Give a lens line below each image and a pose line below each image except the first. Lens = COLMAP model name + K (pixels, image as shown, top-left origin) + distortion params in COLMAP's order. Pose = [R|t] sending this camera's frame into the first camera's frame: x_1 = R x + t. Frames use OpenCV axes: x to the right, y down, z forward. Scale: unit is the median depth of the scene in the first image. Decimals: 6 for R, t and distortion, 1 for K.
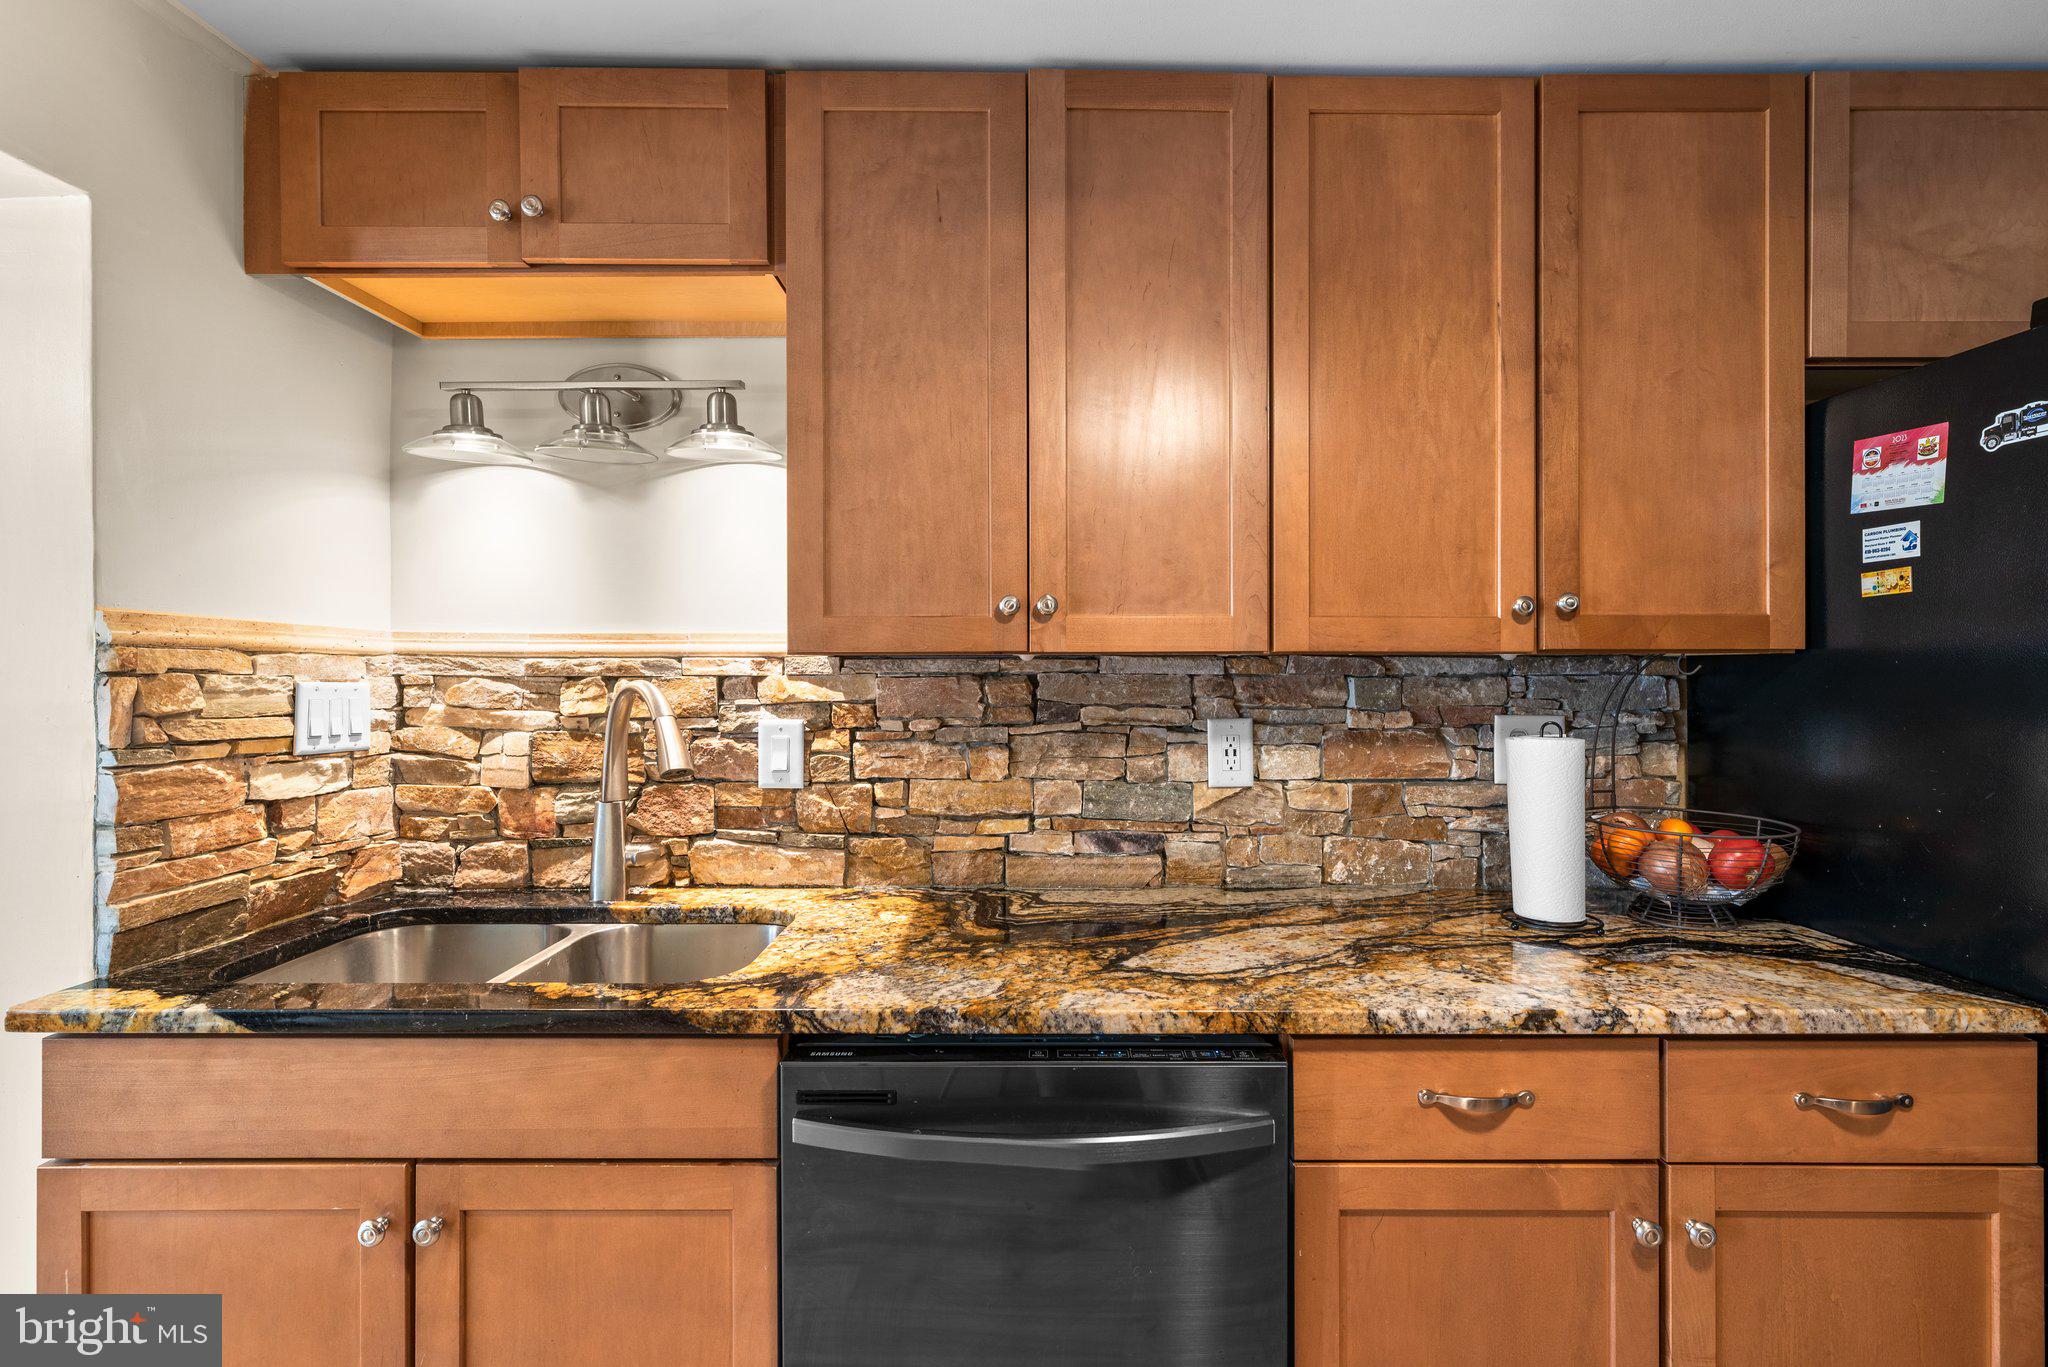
lens RADIAL K [[926.4, 0, 1026.9], [0, 926.4, 668.4], [0, 0, 1]] dist [0.000965, 0.000082]
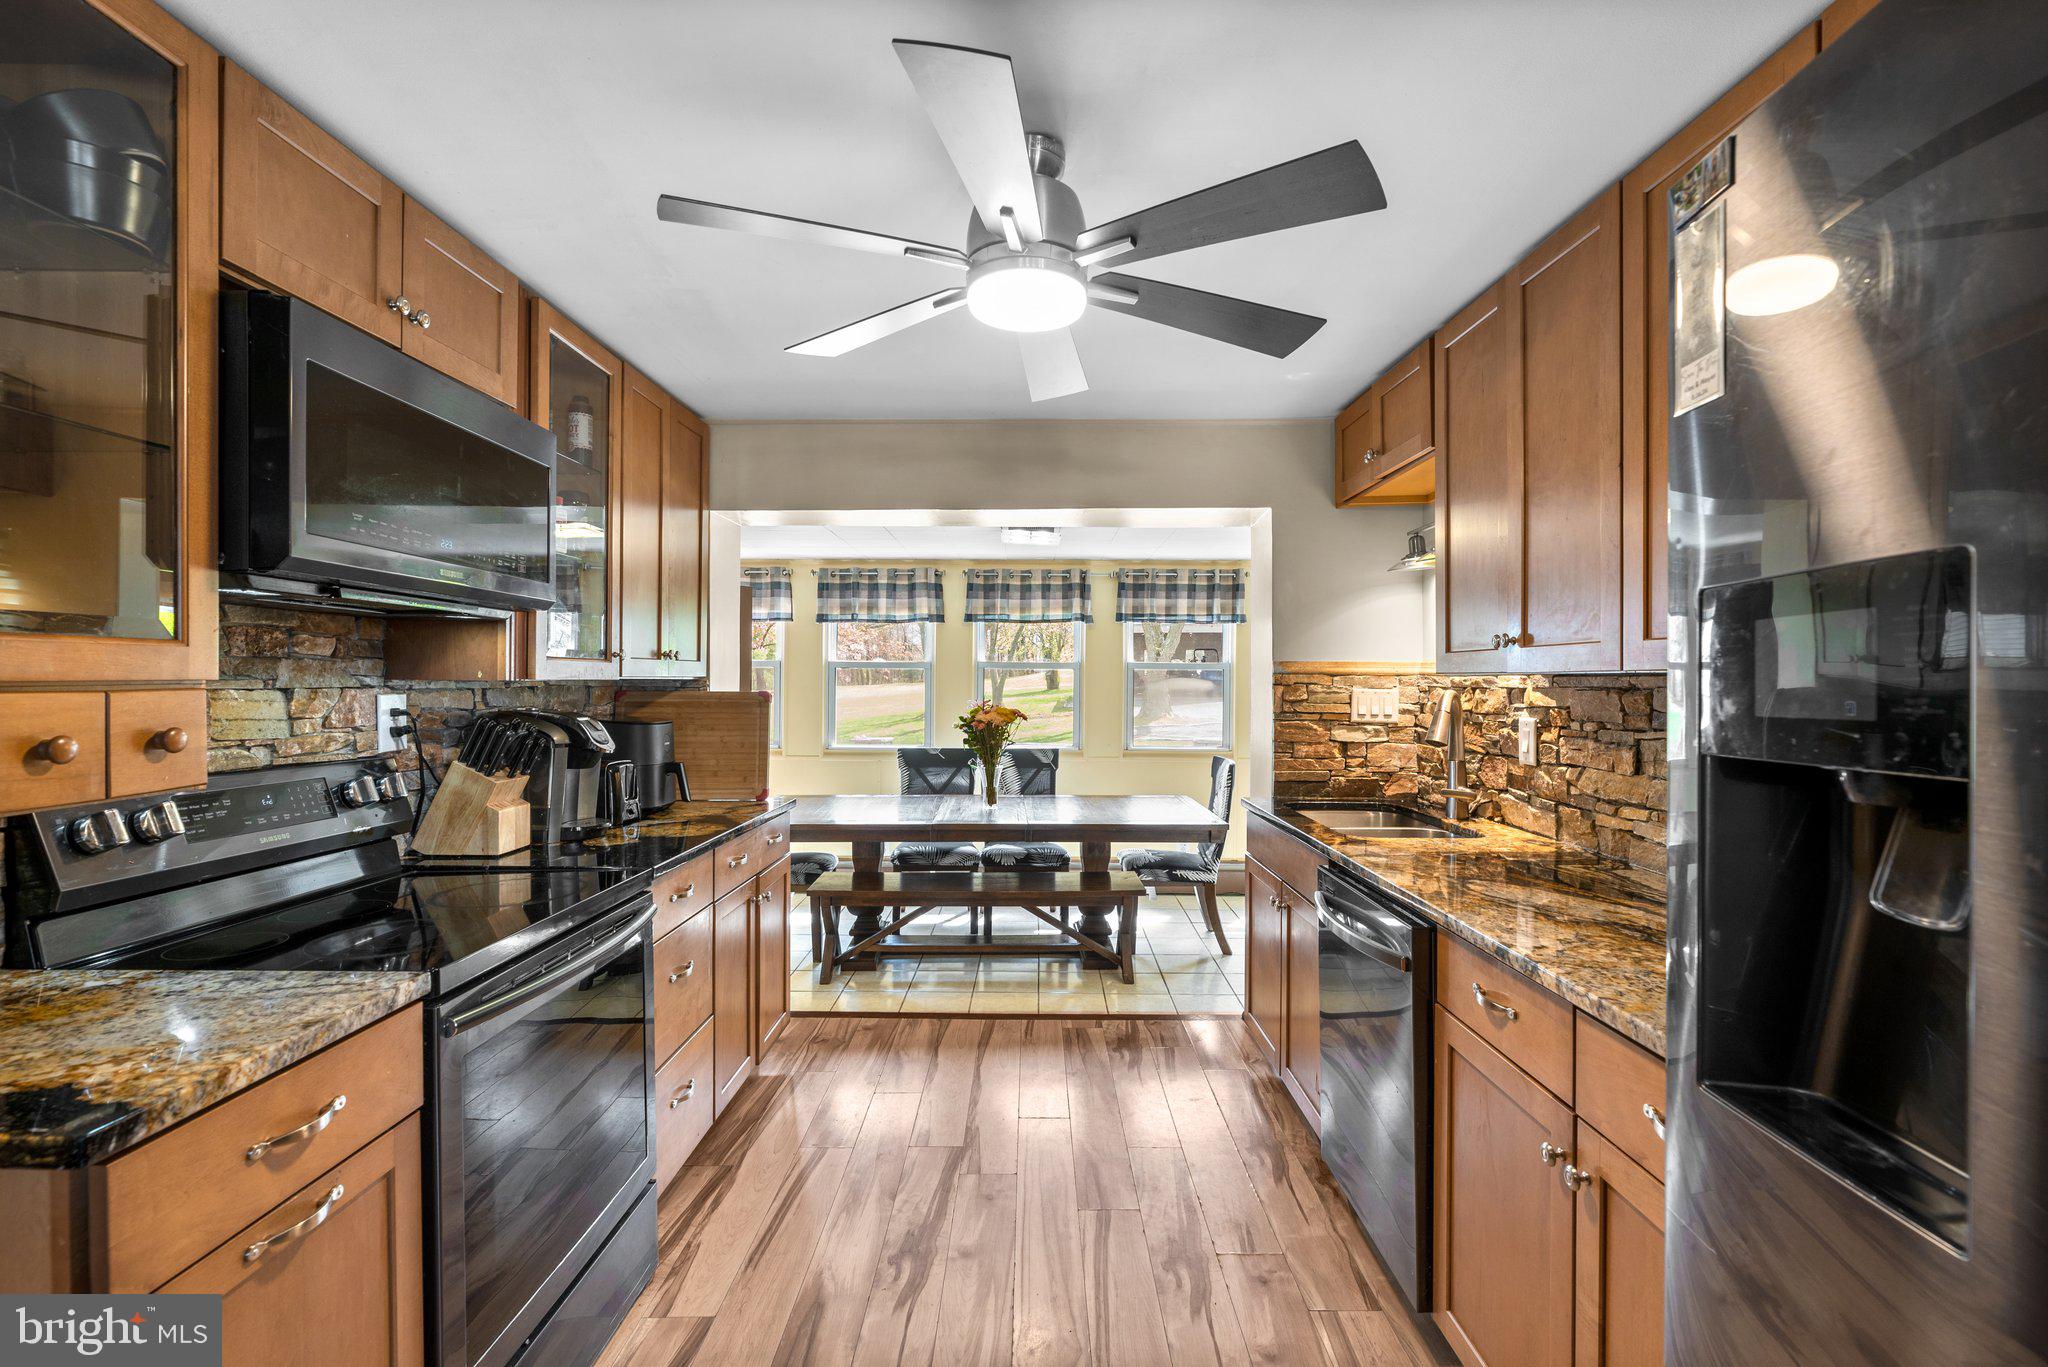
lens RADIAL K [[915.2, 0, 1029.7], [0, 915.2, 685.0], [0, 0, 1]] dist [-0.000791, -0.000075]
pose [[0.003100, 0.006491, -0.999974, 1.183224], [0.001973, 0.999977, 0.006498, -0.008212], [0.999993, -0.001993, 0.003087, 0.202584]]
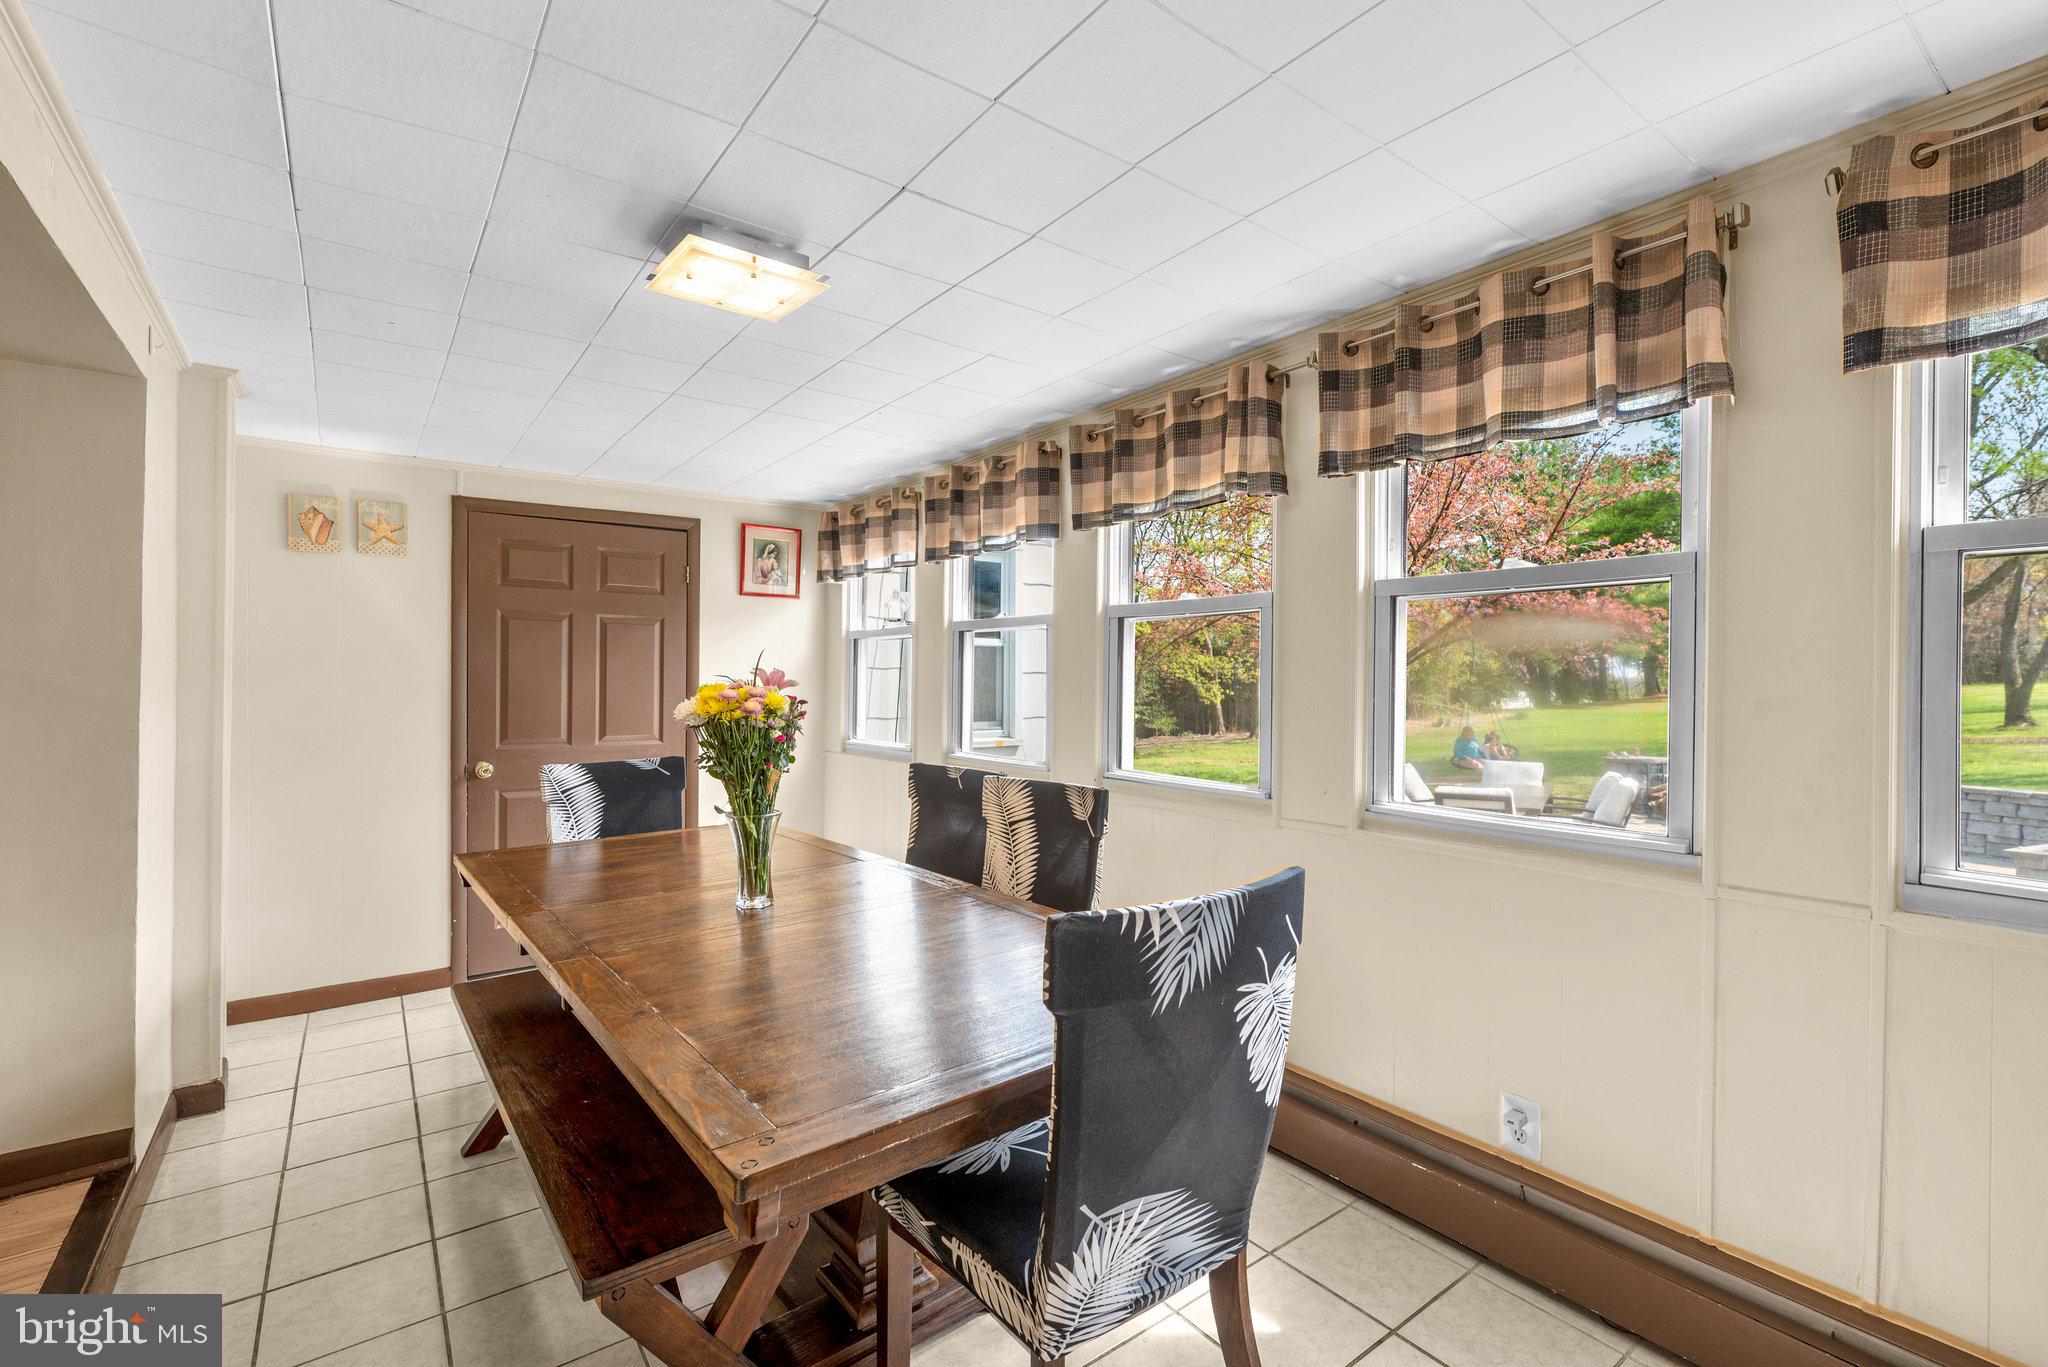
lens RADIAL K [[904.7, 0, 1022.5], [0, 904.7, 676.9], [0, 0, 1]] dist [0.000951, -0.000585]
pose [[-0.796036, 0.001376, -0.605247, -1.156120], [0.005024, 0.999978, -0.004335, 0.073352], [0.605228, -0.006492, -0.796026, 1.347118]]
